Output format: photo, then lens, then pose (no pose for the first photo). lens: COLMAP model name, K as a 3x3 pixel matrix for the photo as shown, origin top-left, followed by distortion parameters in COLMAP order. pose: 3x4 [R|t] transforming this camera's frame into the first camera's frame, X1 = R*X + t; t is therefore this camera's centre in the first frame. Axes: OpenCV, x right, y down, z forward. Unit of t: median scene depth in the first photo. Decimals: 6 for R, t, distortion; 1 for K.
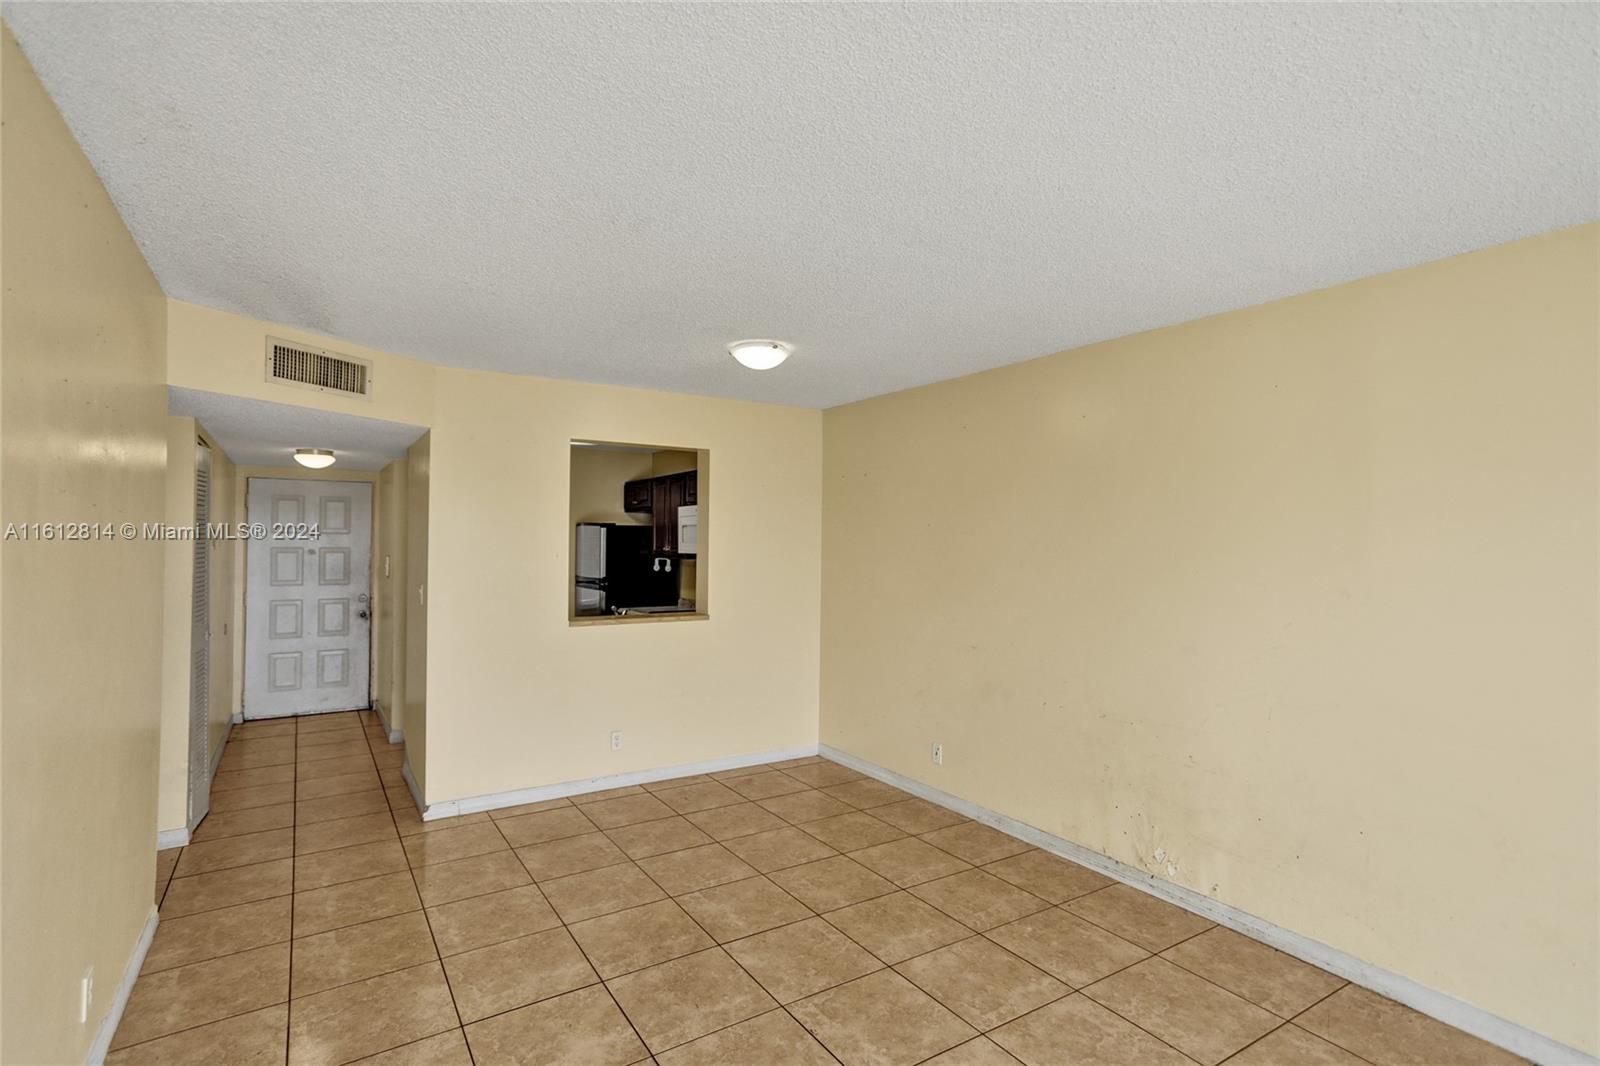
lens RADIAL K [[781.3, 0, 791.9], [0, 781.3, 534.8], [0, 0, 1]] dist [-0.027422, 0.039998]
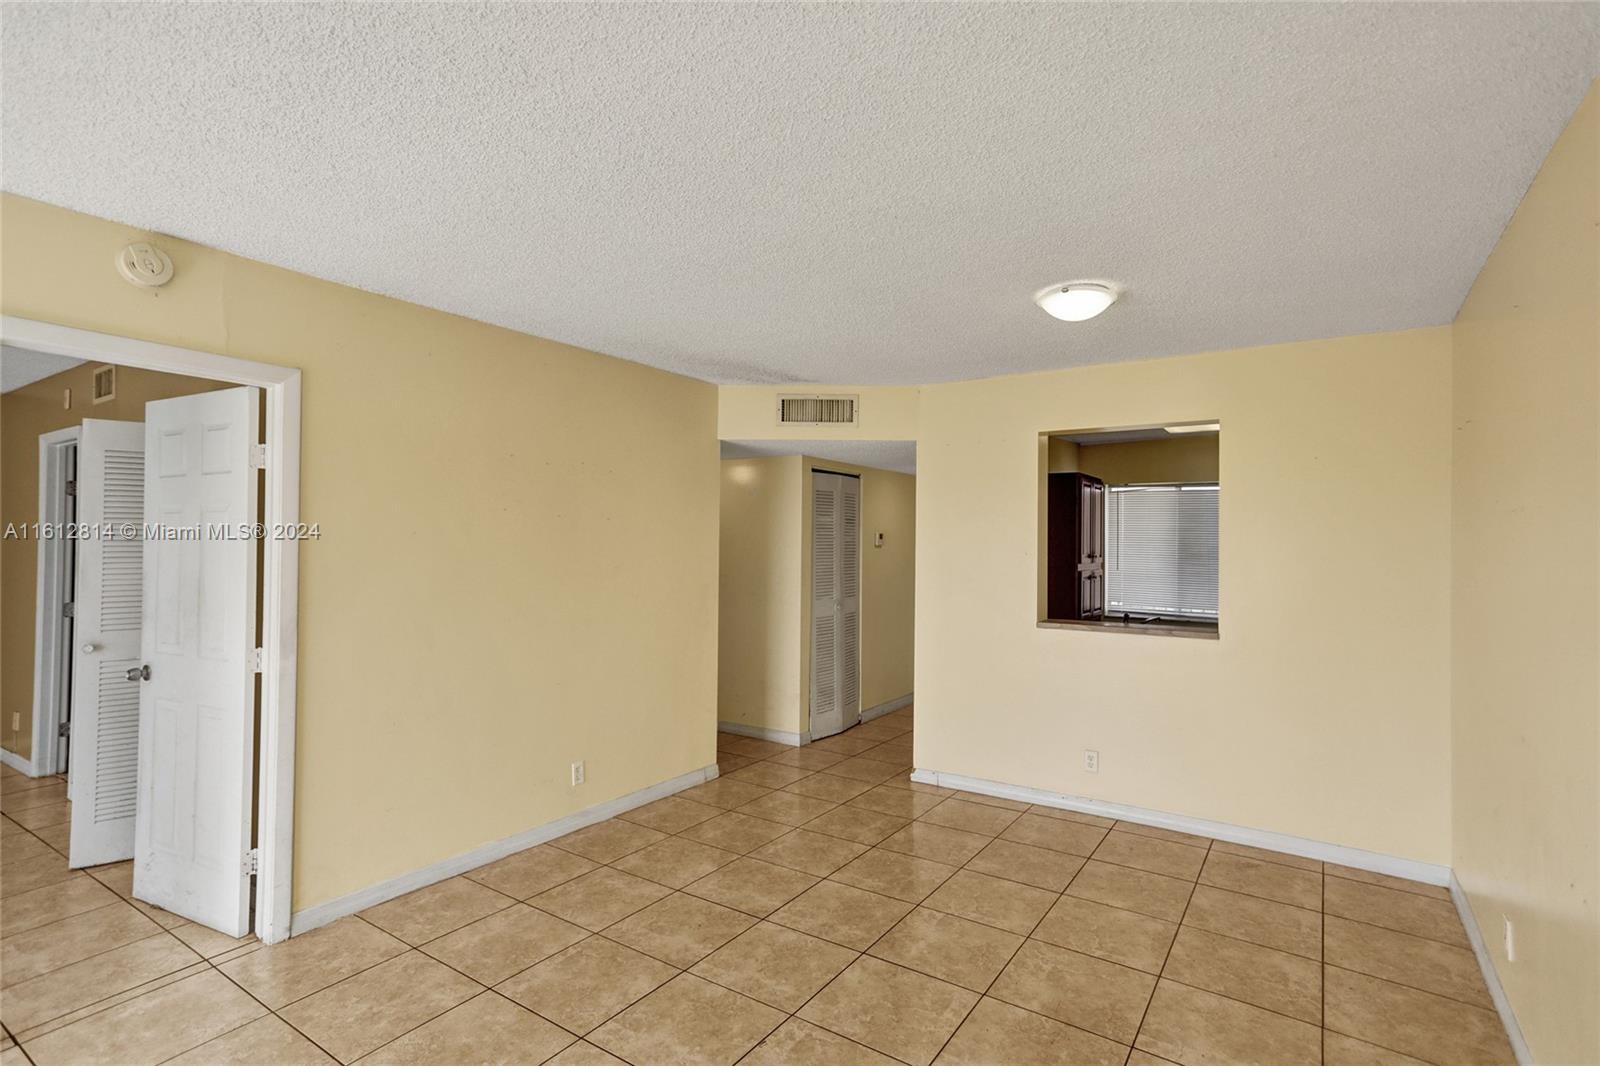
lens RADIAL K [[782.9, 0, 794.9], [0, 782.9, 533.7], [0, 0, 1]] dist [-0.028394, 0.039967]
pose [[0.394117, -0.016421, -0.918913, 0.513514], [0.002845, 0.999857, -0.016647, 0.018832], [0.919056, 0.003947, 0.394108, 0.365815]]
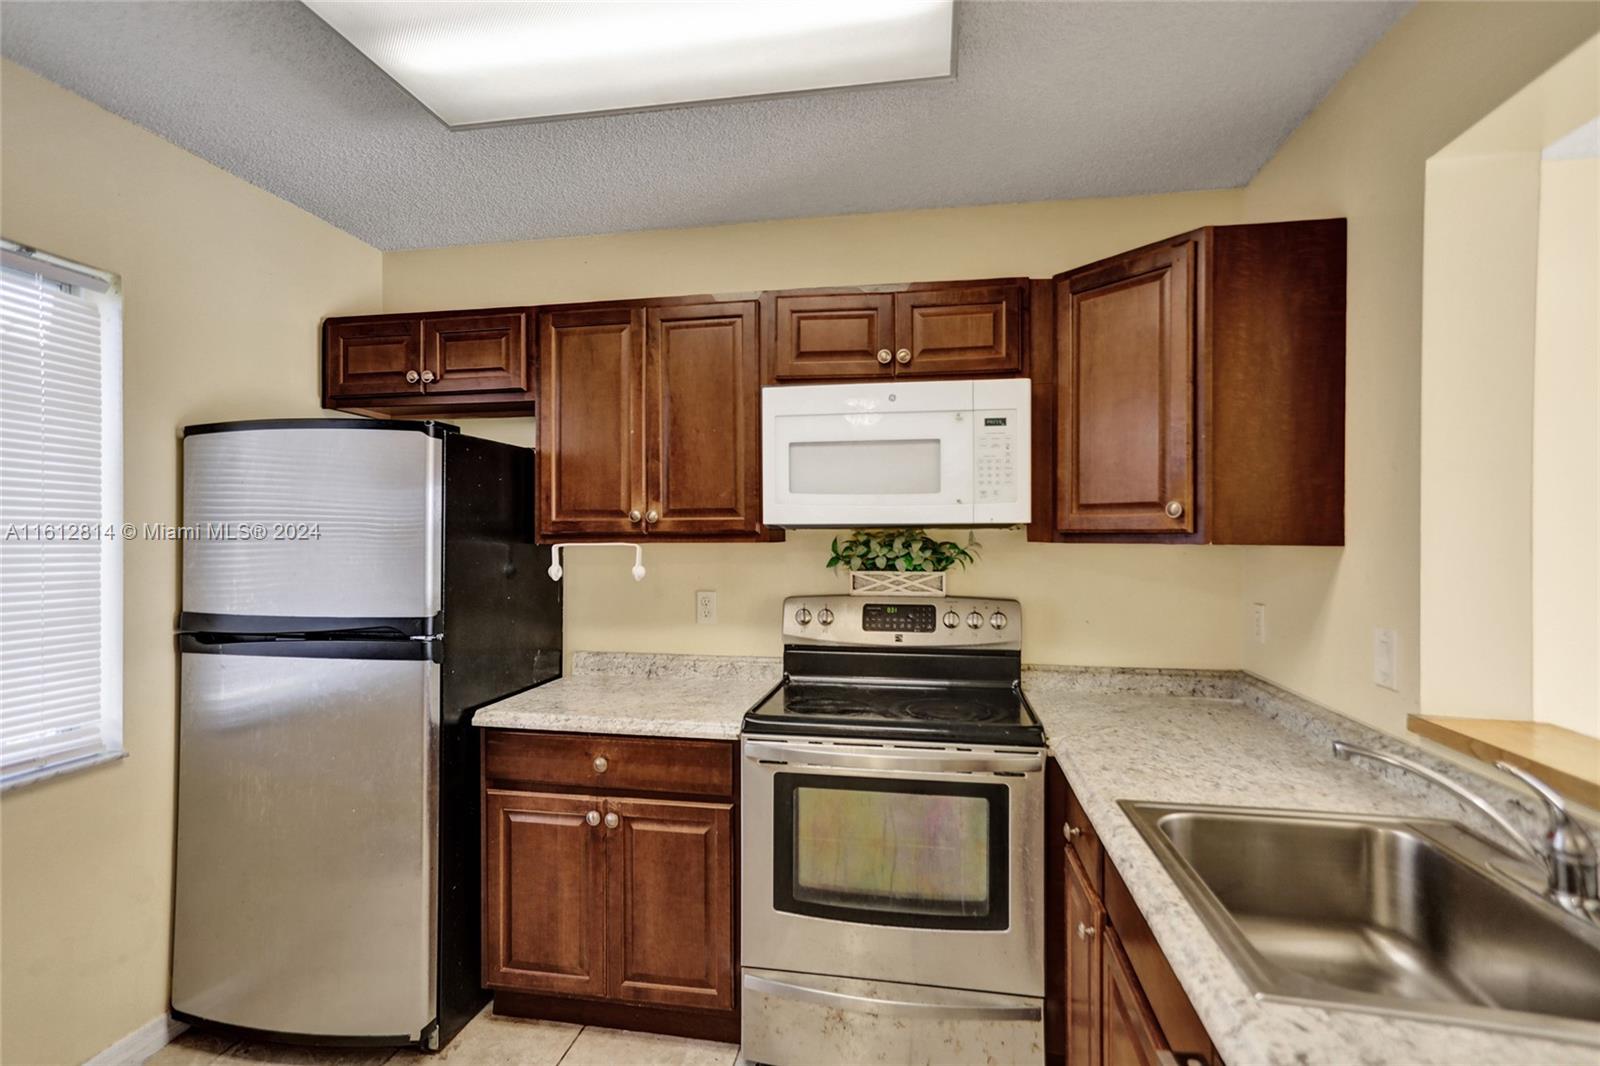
lens RADIAL K [[784.4, 0, 791.5], [0, 784.4, 533.3], [0, 0, 1]] dist [-0.023296, 0.038143]
pose [[0.675392, -0.007105, 0.737425, -0.601526], [-0.006897, 0.999849, 0.015950, 0.034362], [-0.737427, -0.015859, 0.675241, 1.182771]]
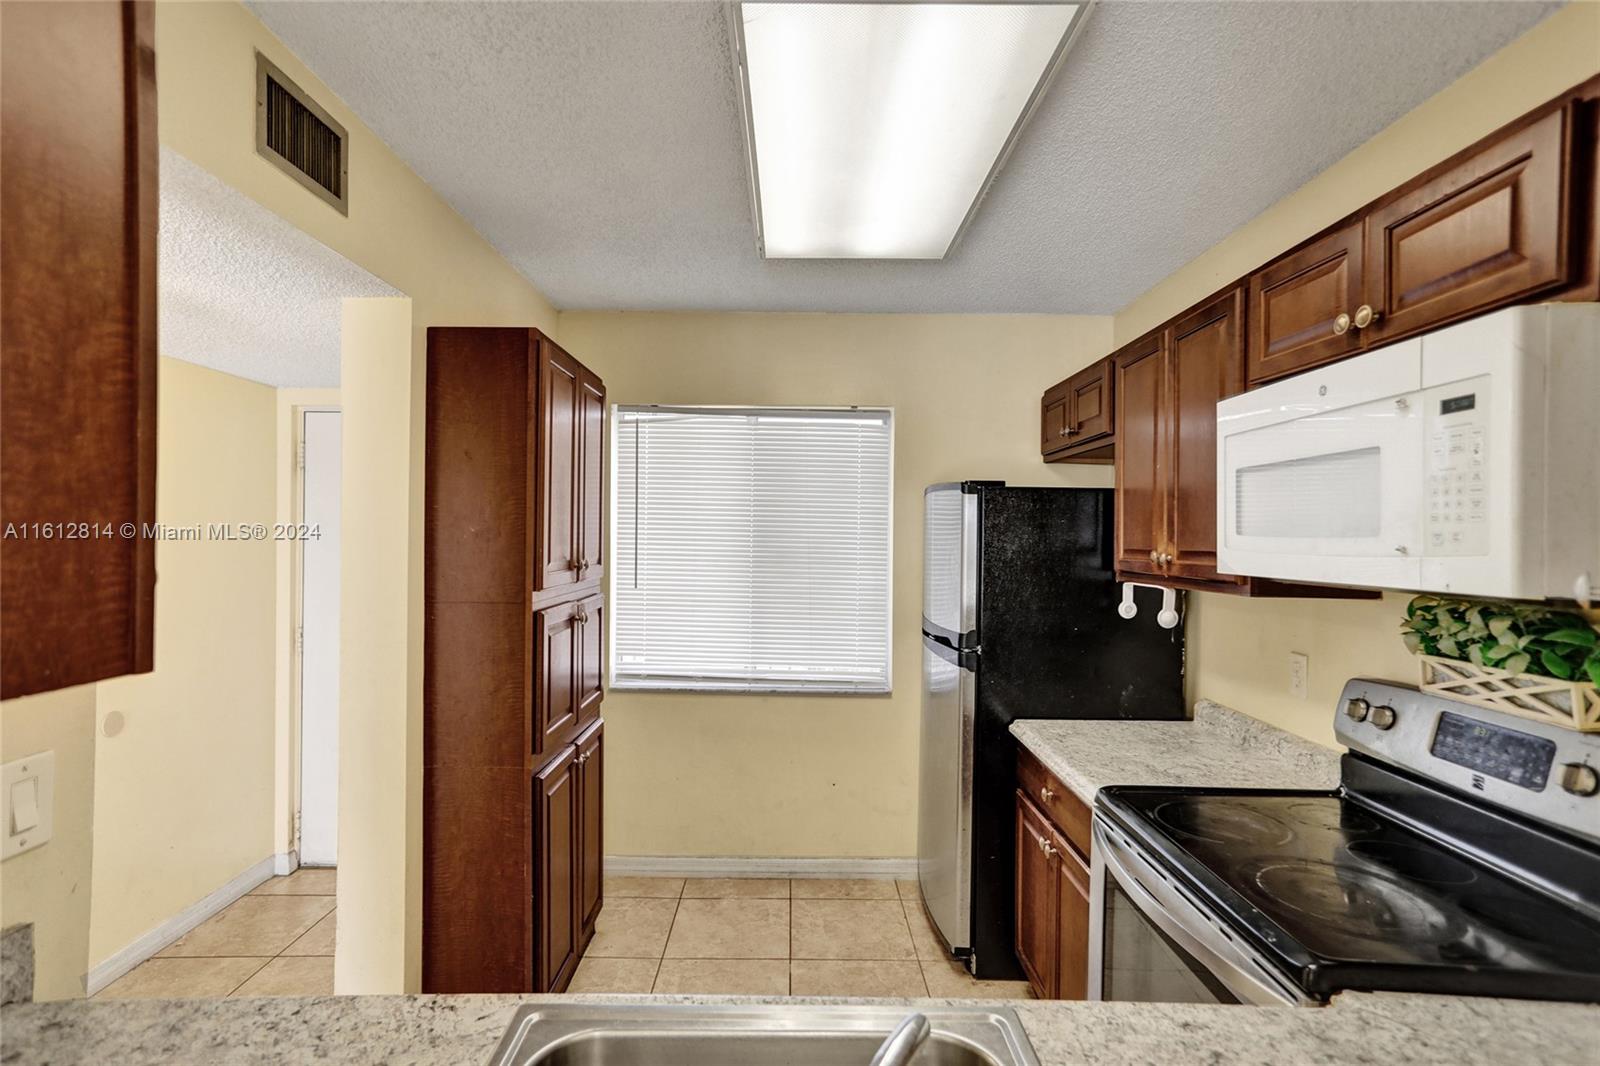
lens RADIAL K [[784.4, 0, 791.5], [0, 784.4, 533.3], [0, 0, 1]] dist [-0.023296, 0.038143]
pose [[0.844152, -0.000297, -0.536104, -0.193429], [0.004743, 0.999965, 0.006914, 0.011400], [0.536083, -0.008379, 0.844124, 1.076942]]
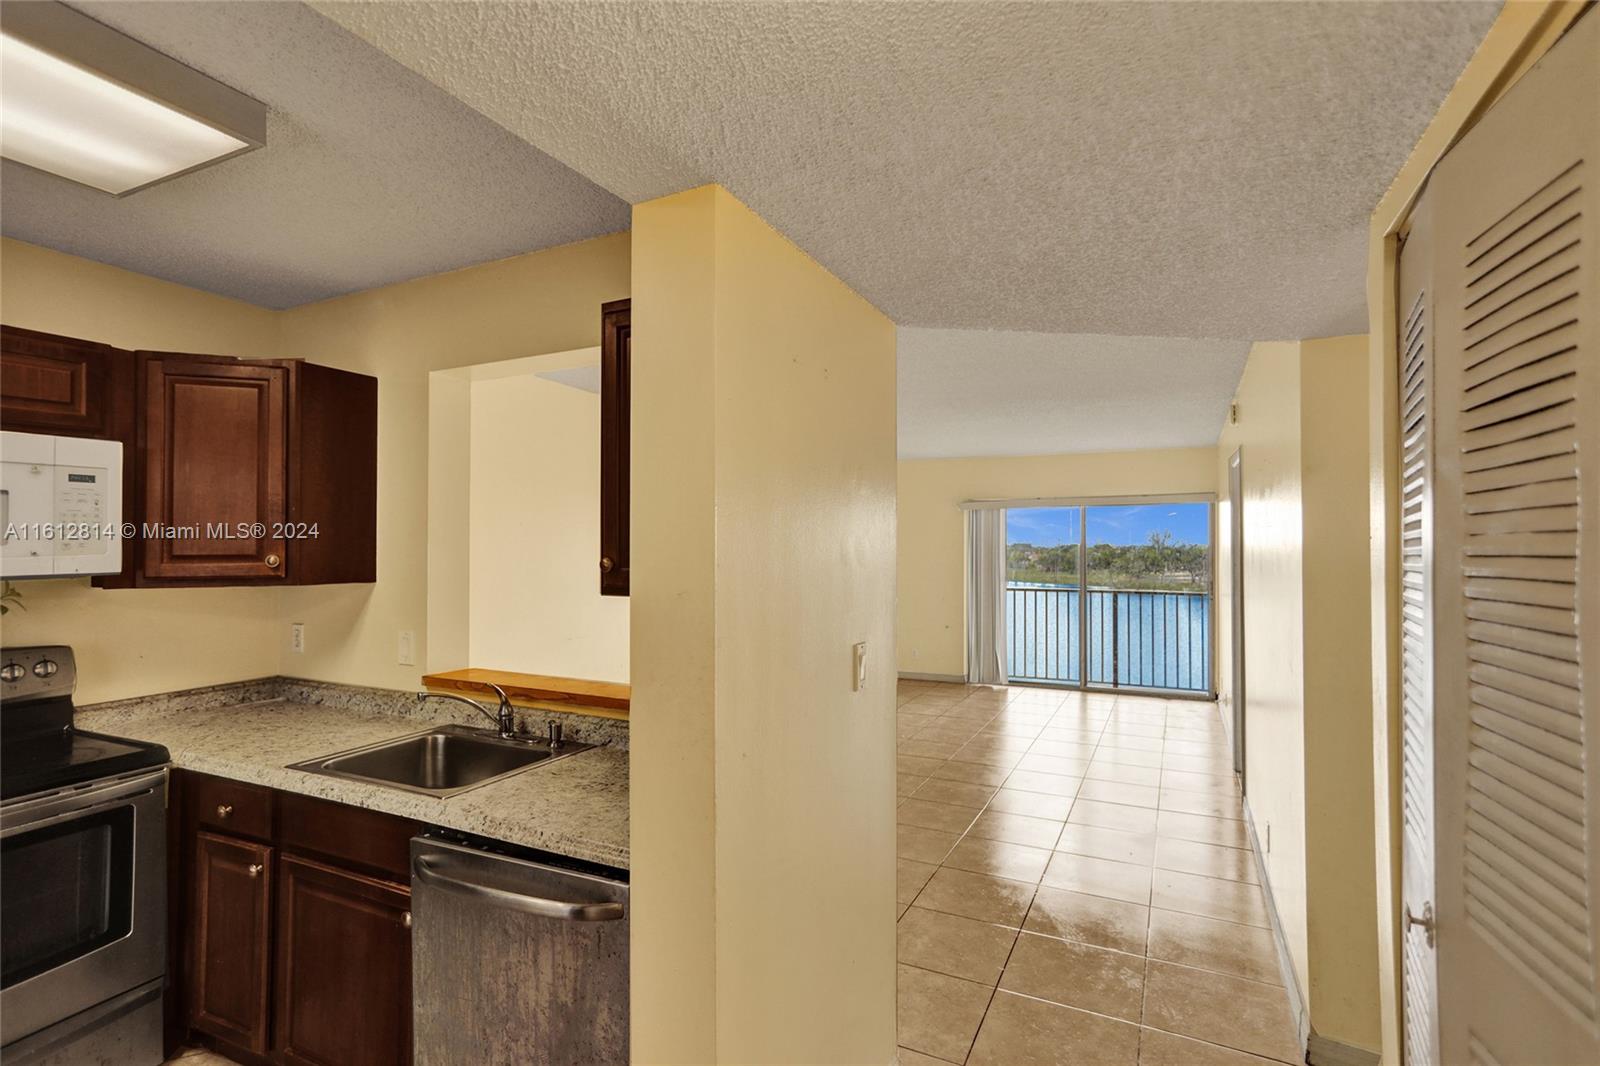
lens RADIAL K [[782.9, 0, 794.9], [0, 782.9, 533.7], [0, 0, 1]] dist [-0.028394, 0.039967]
pose [[-0.518746, 0.003838, 0.854920, -0.849620], [-0.015394, 0.999786, -0.013828, 0.007981], [-0.854790, -0.020334, -0.518576, 1.287262]]
